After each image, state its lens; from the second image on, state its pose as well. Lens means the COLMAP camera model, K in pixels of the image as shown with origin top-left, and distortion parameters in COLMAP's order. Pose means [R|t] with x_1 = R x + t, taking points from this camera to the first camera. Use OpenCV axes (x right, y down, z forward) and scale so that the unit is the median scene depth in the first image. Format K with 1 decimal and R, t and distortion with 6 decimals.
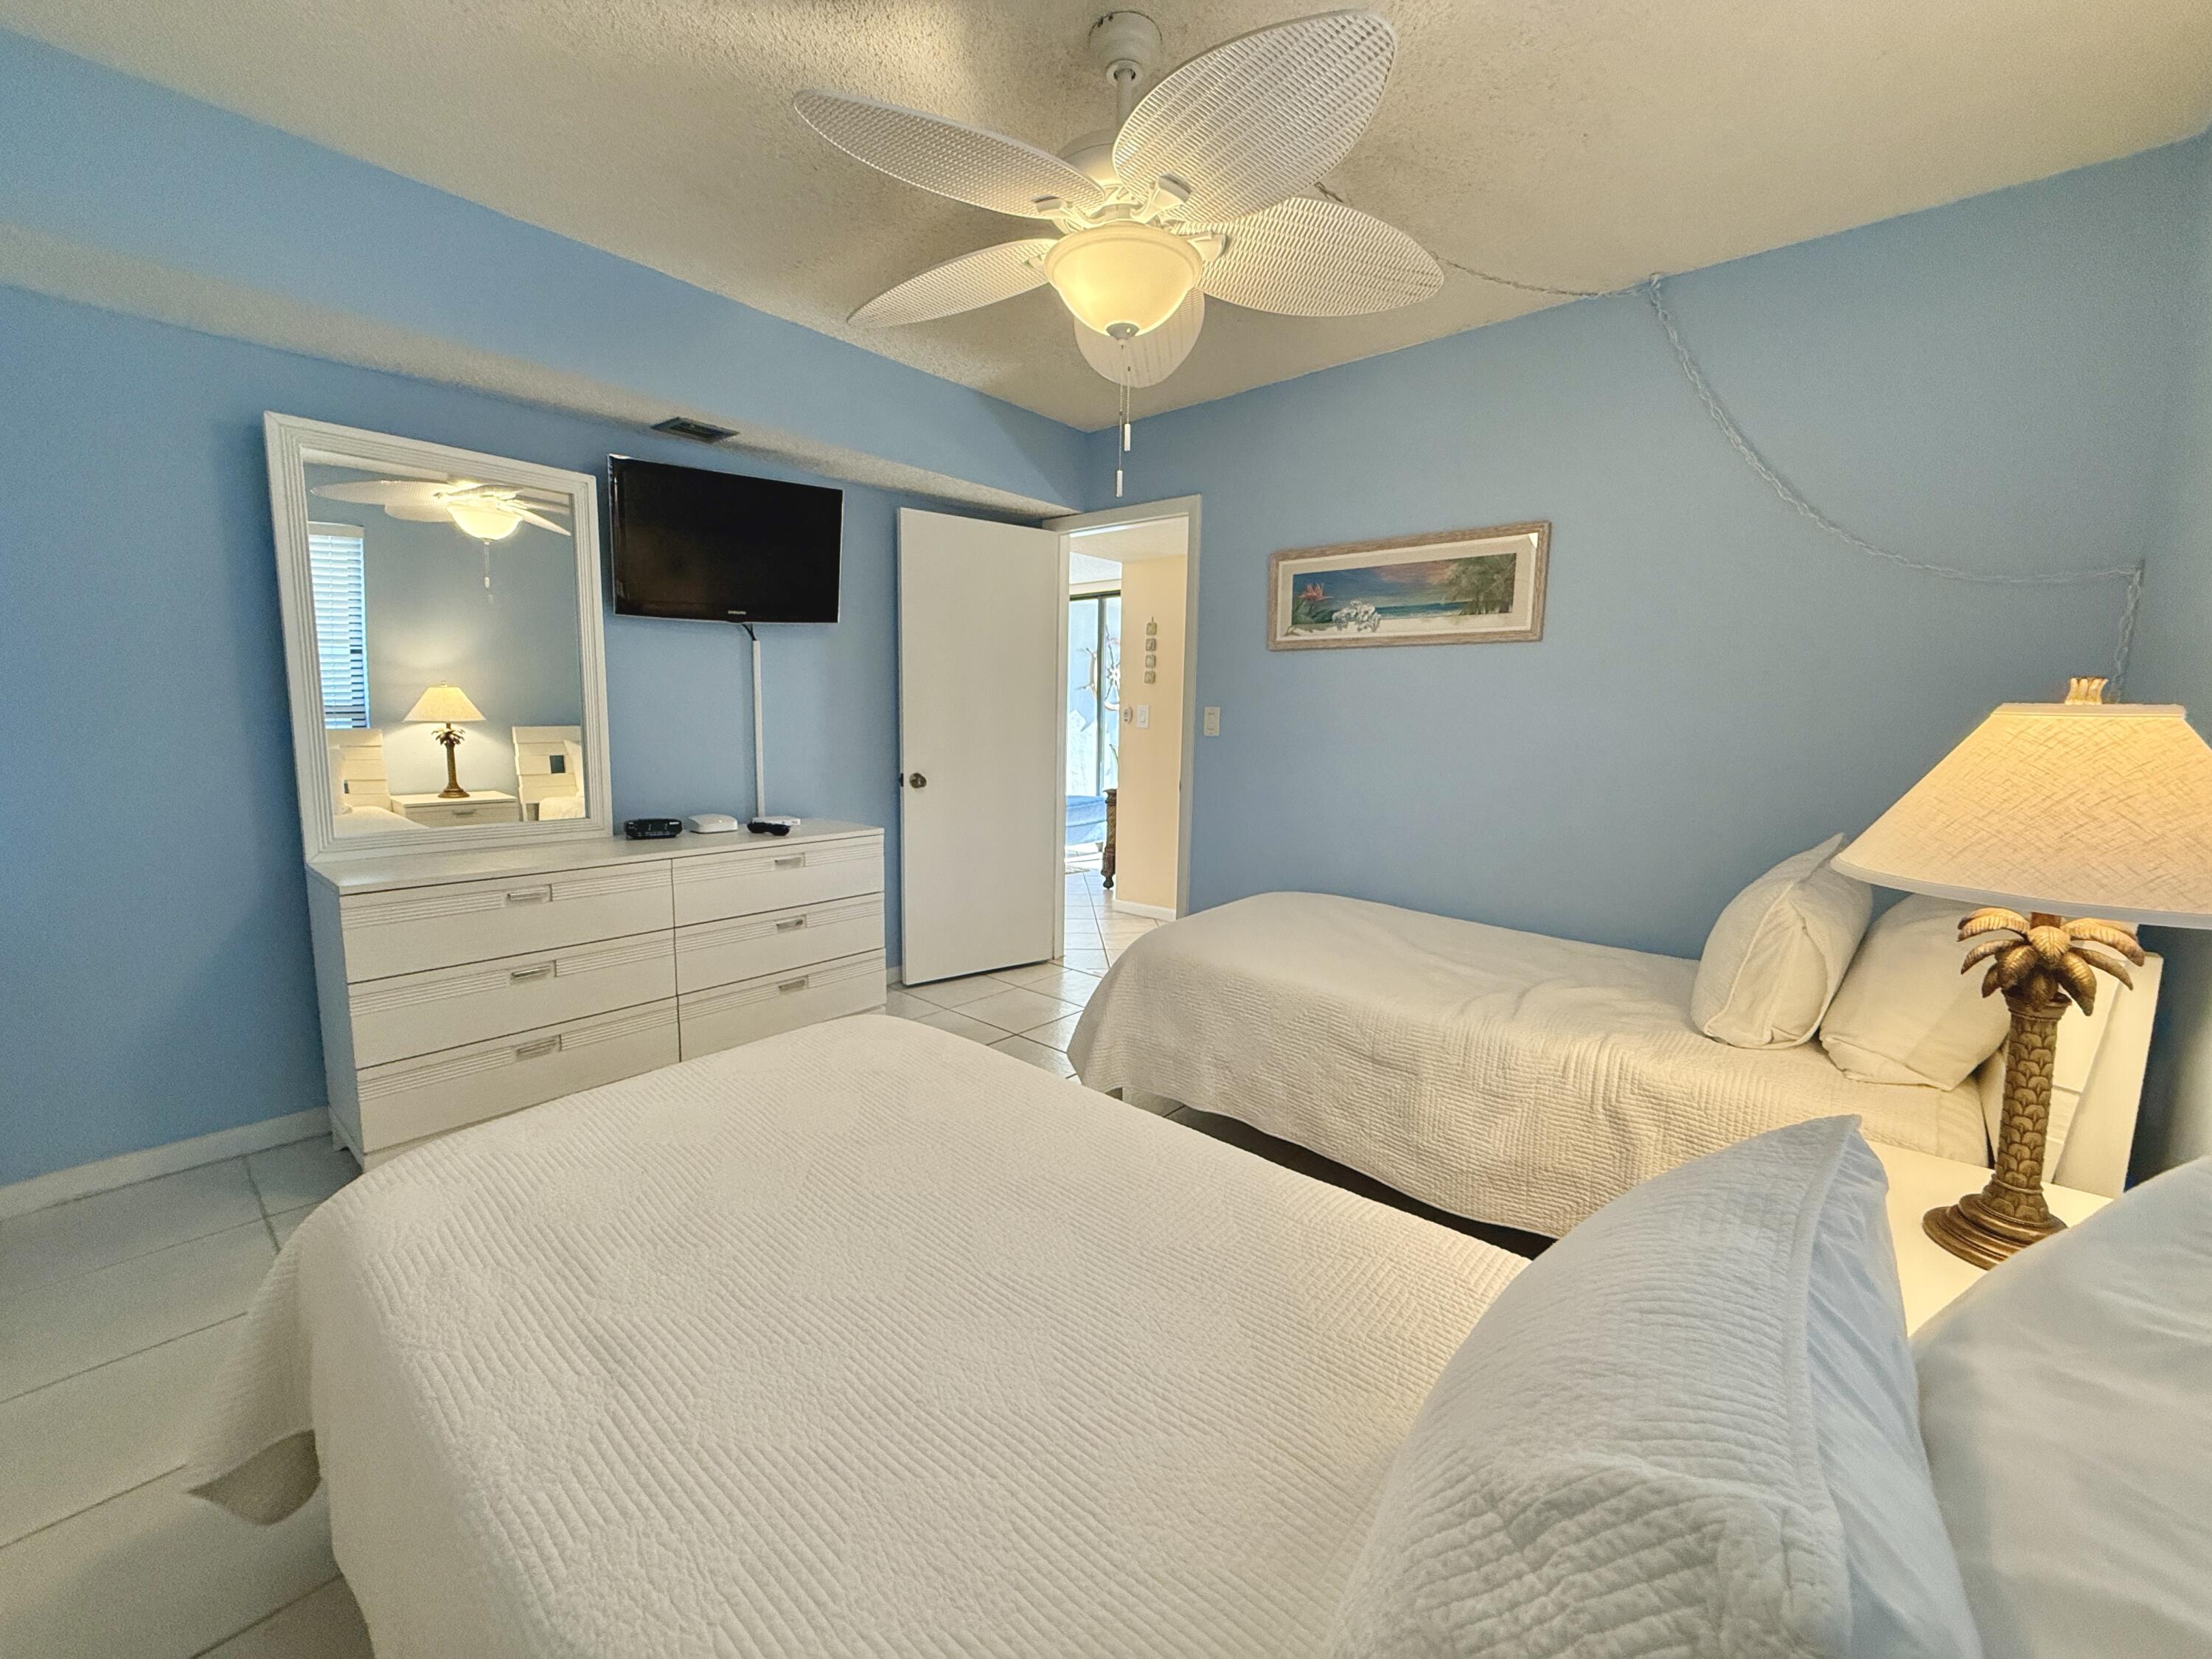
lens RADIAL K [[881.5, 0, 1091.0], [0, 881.5, 829.5], [0, 0, 1]] dist [-0.002554, 0.000855]
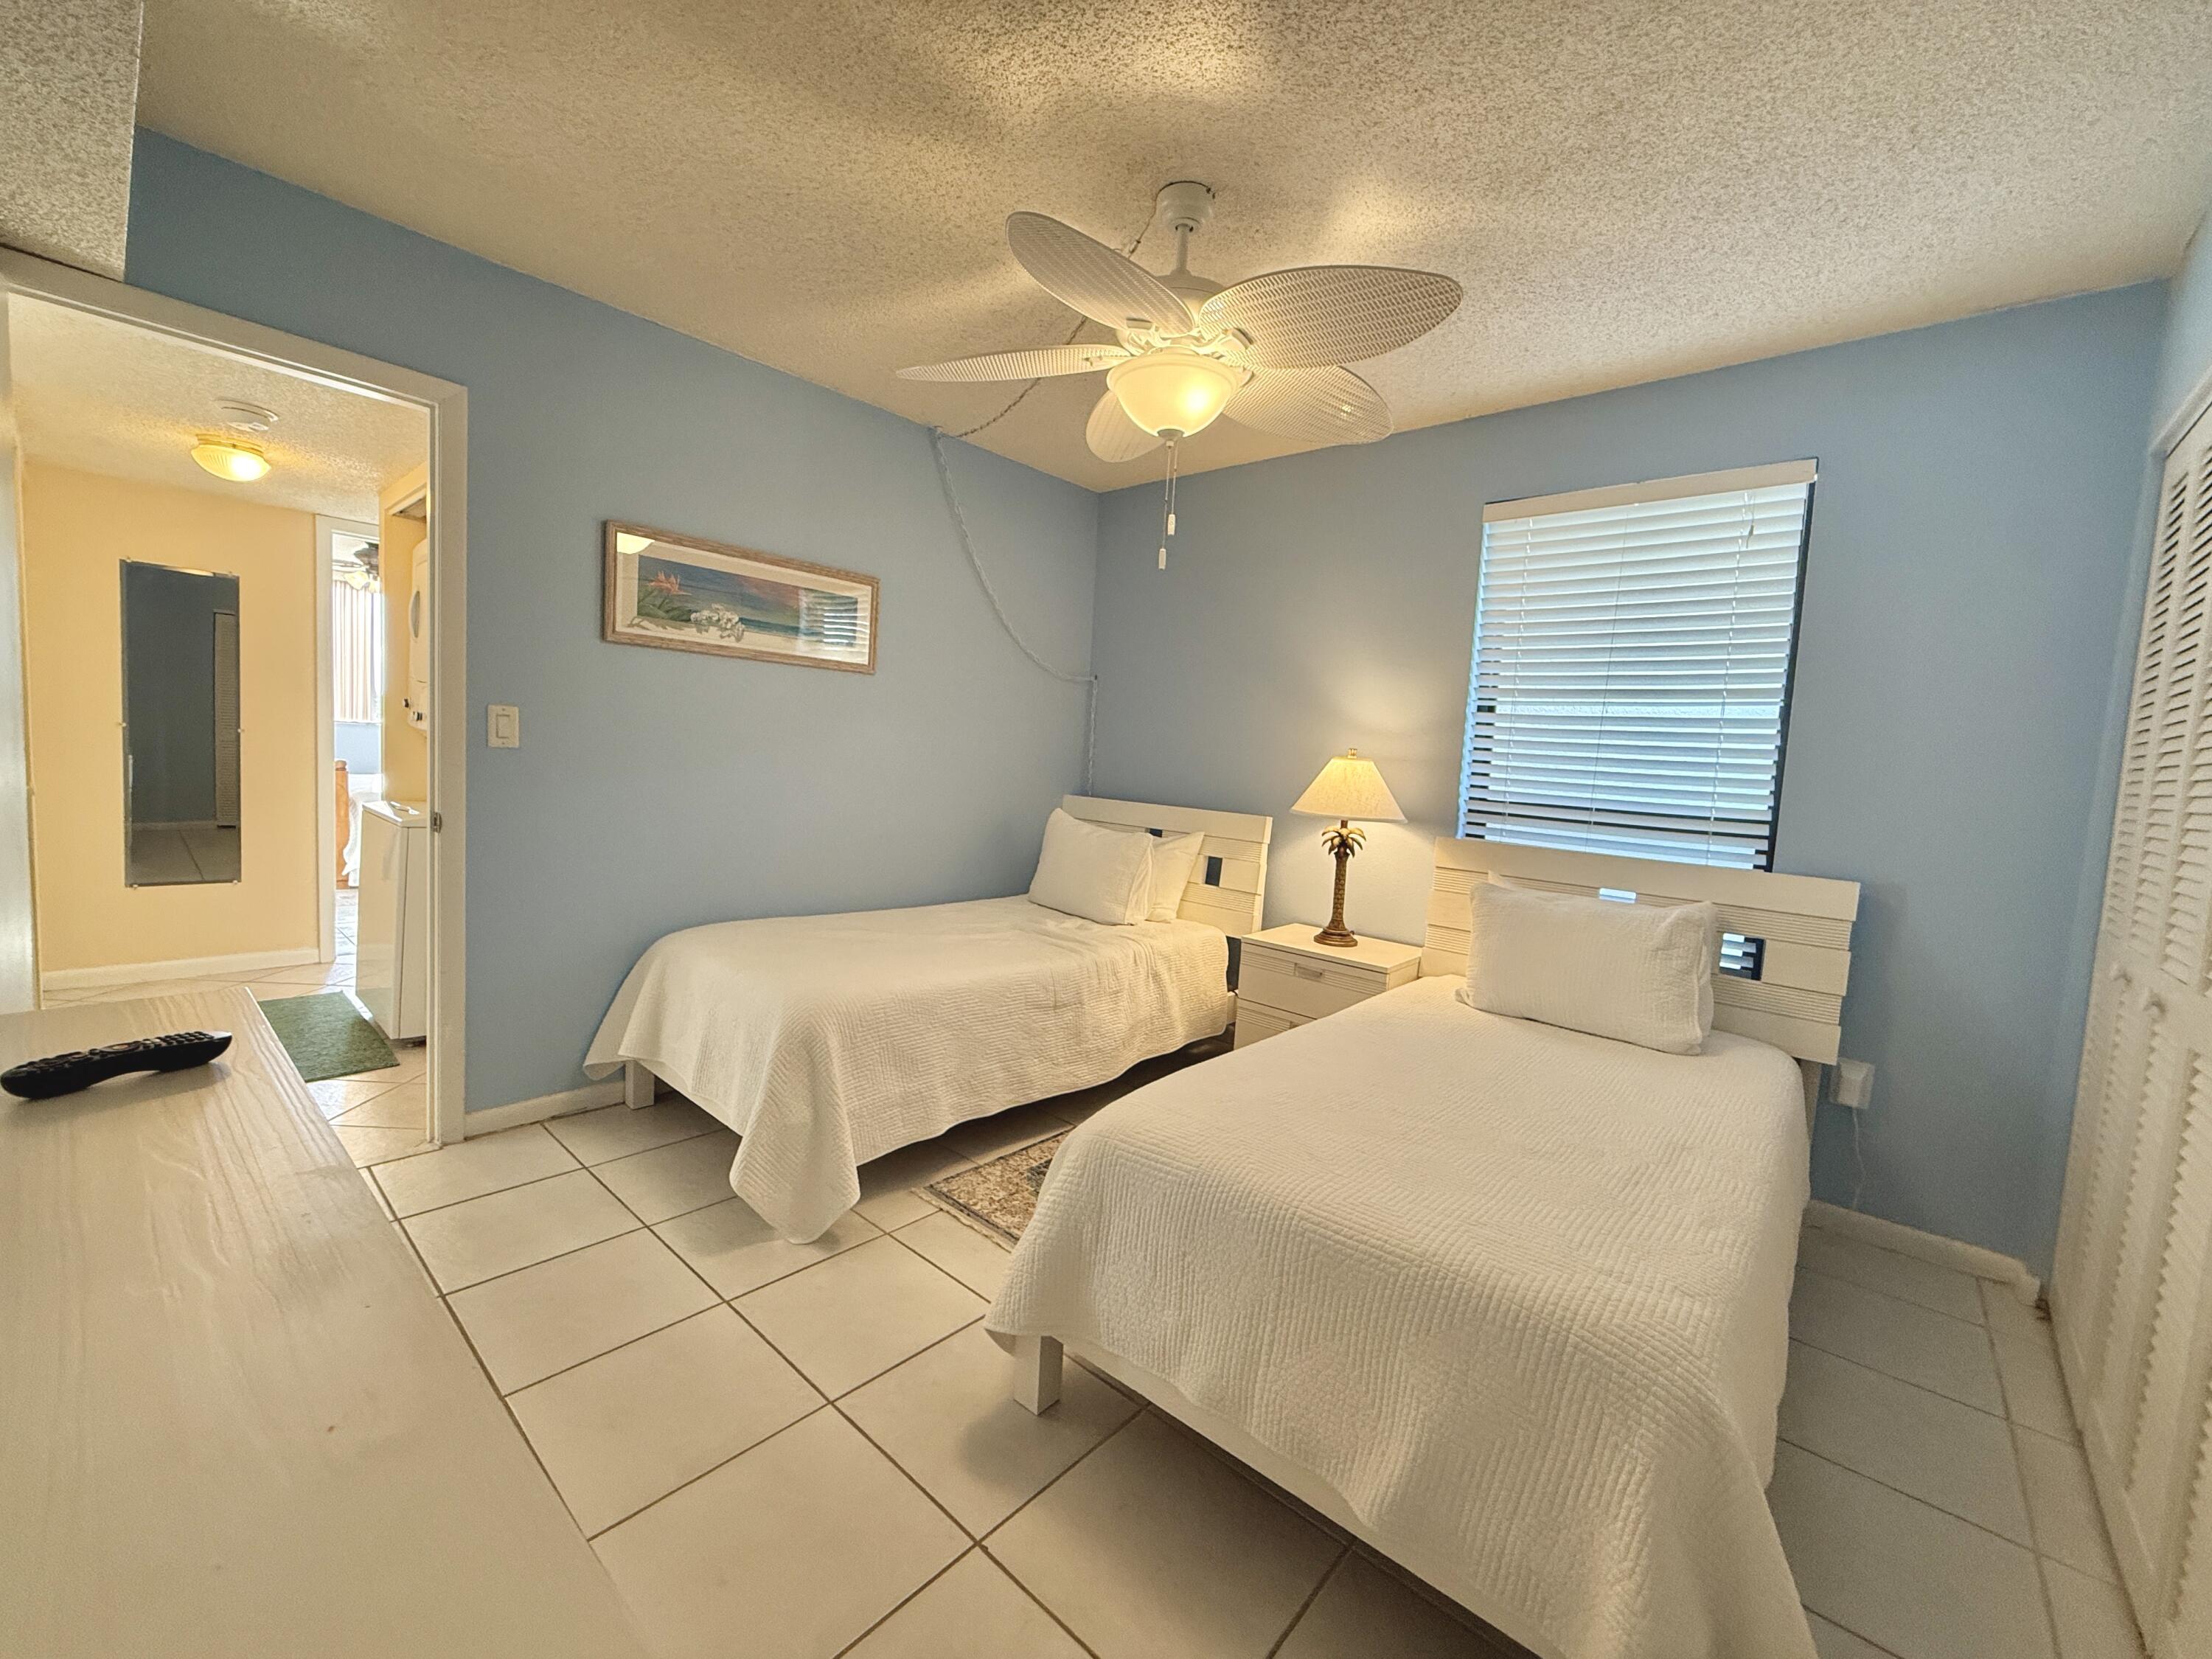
lens RADIAL K [[881.5, 0, 1104.2], [0, 881.5, 824.2], [0, 0, 1]] dist [-0.002554, 0.000855]
pose [[-0.002697, -0.101354, 0.994847, -0.659710], [0.071454, 0.992288, 0.101287, -0.095873], [-0.997440, 0.071359, 0.004565, 0.612141]]
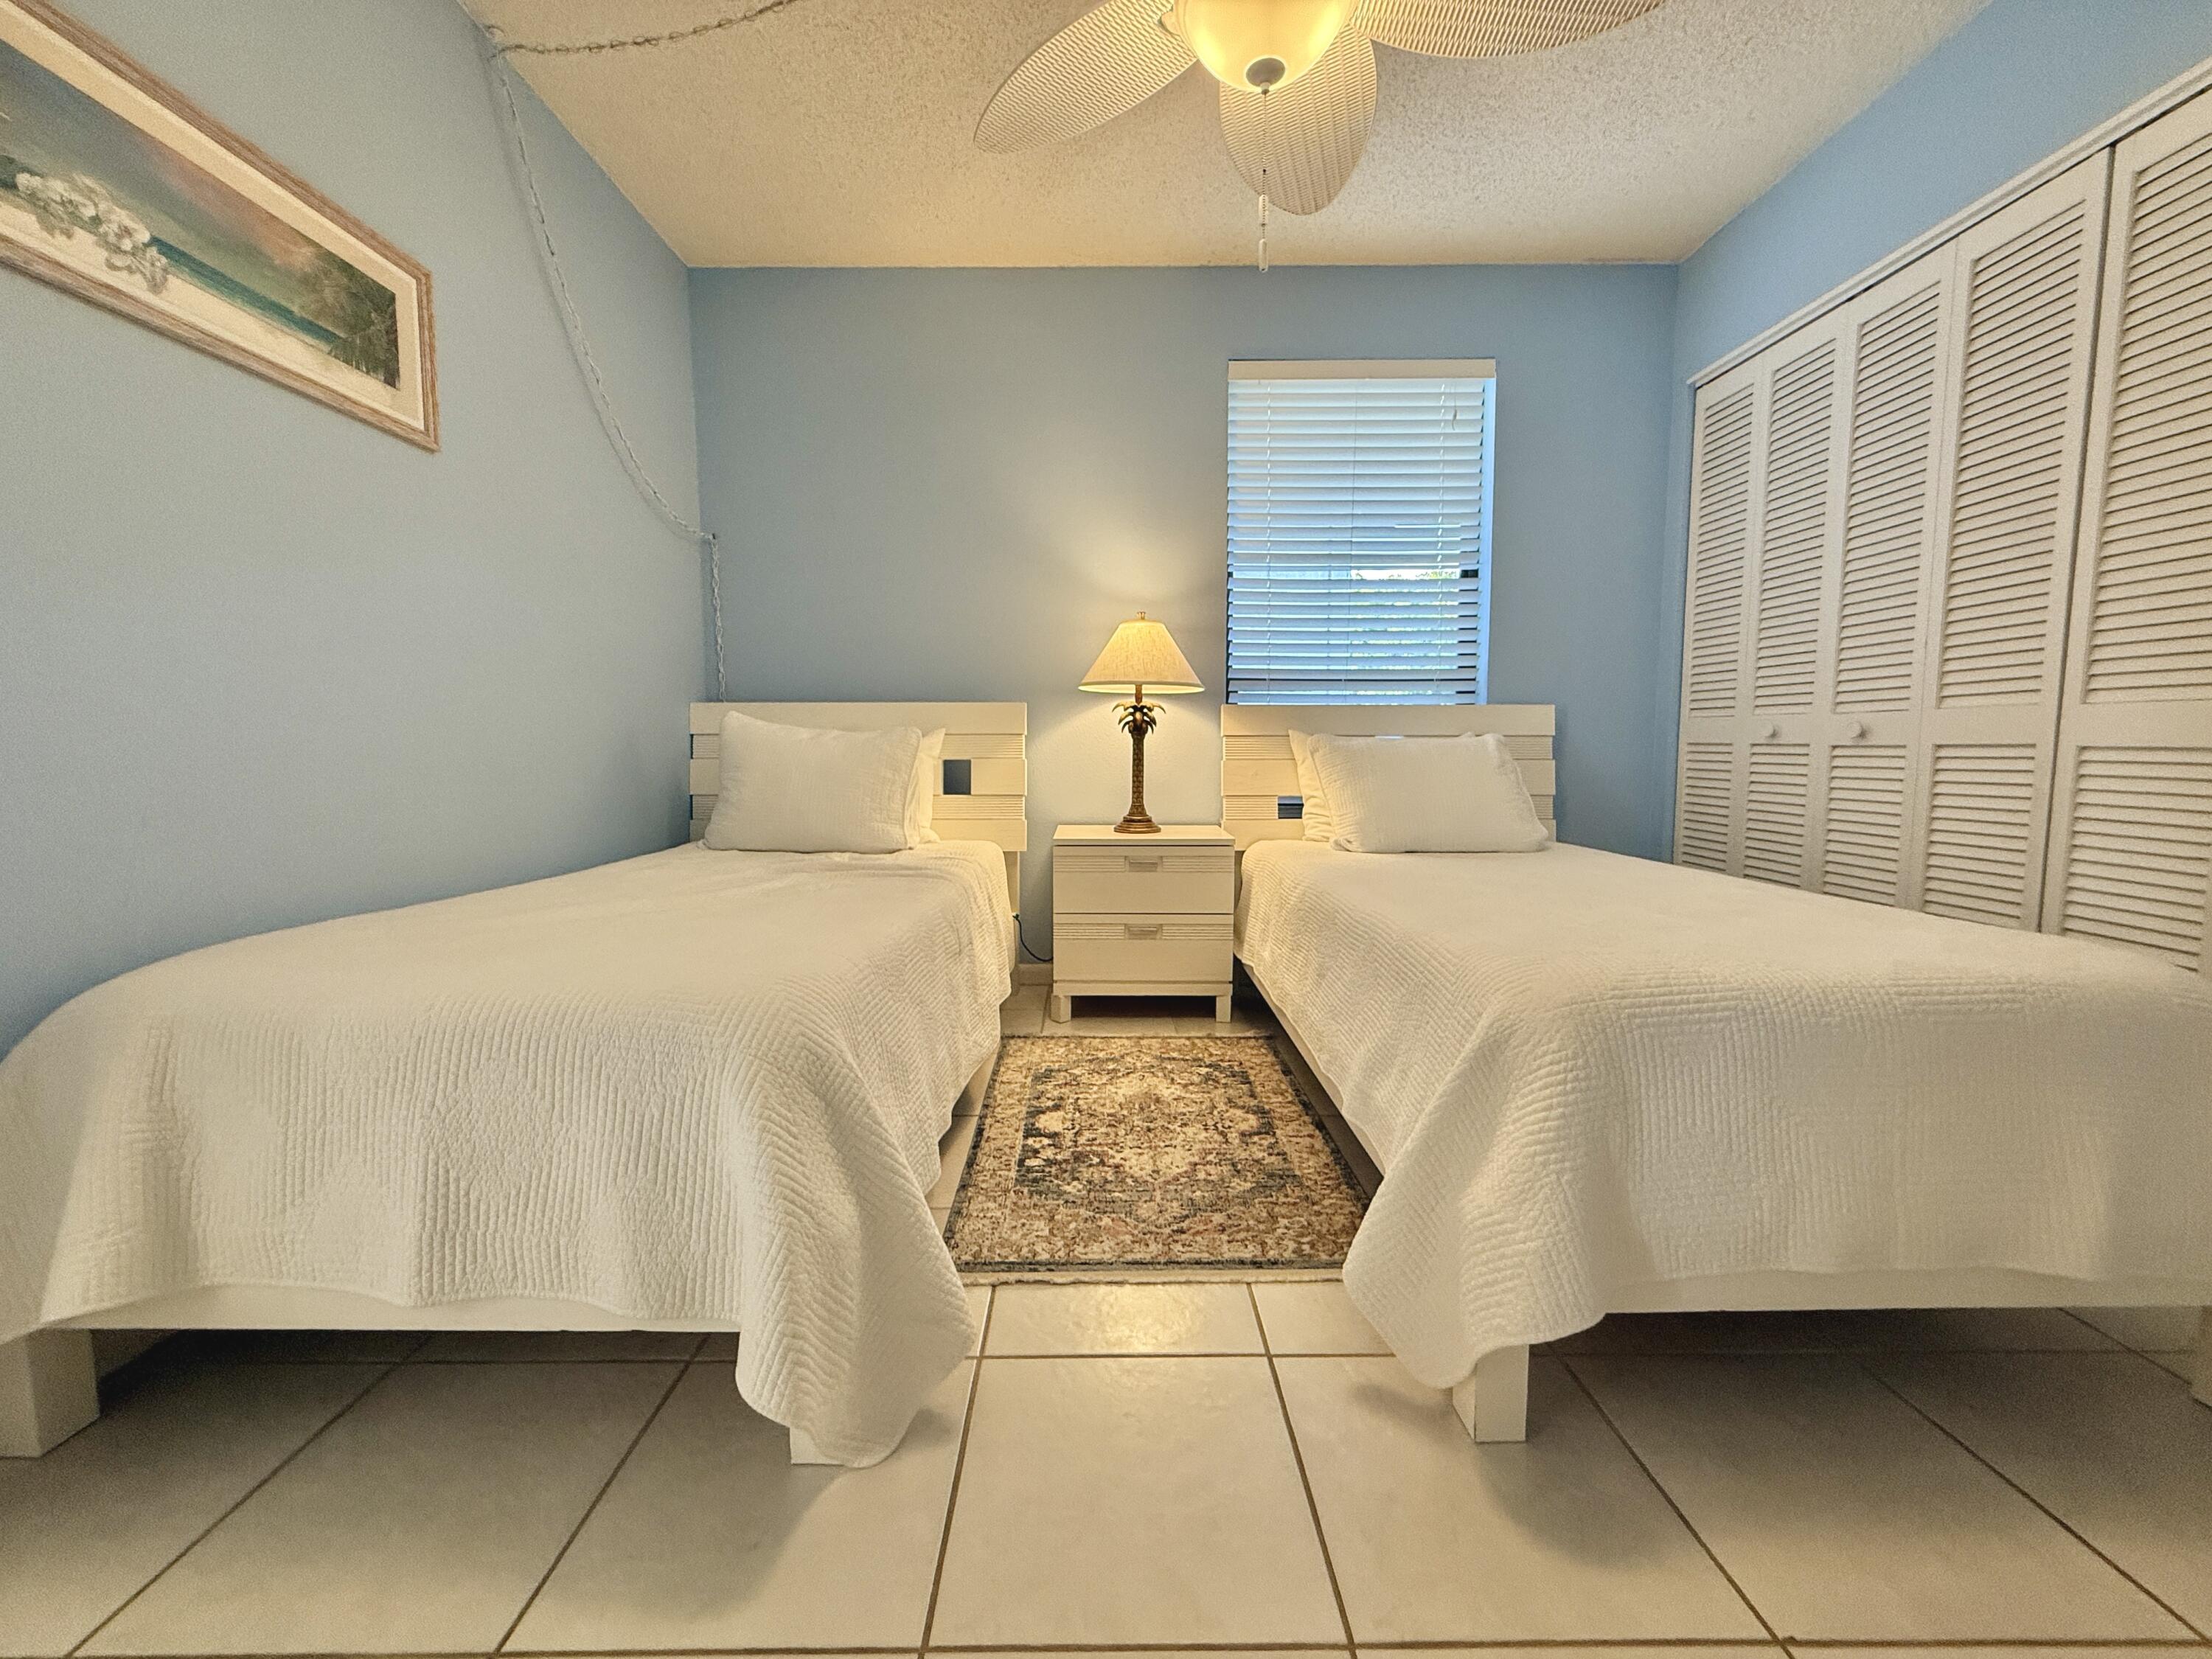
lens RADIAL K [[881.5, 0, 1095.5], [0, 881.5, 823.6], [0, 0, 1]] dist [-0.002554, 0.000855]
pose [[-0.666895, -0.084733, 0.740318, -0.299686], [0.086741, 0.977932, 0.190067, -0.021552], [-0.740086, 0.190970, -0.644828, 0.989307]]
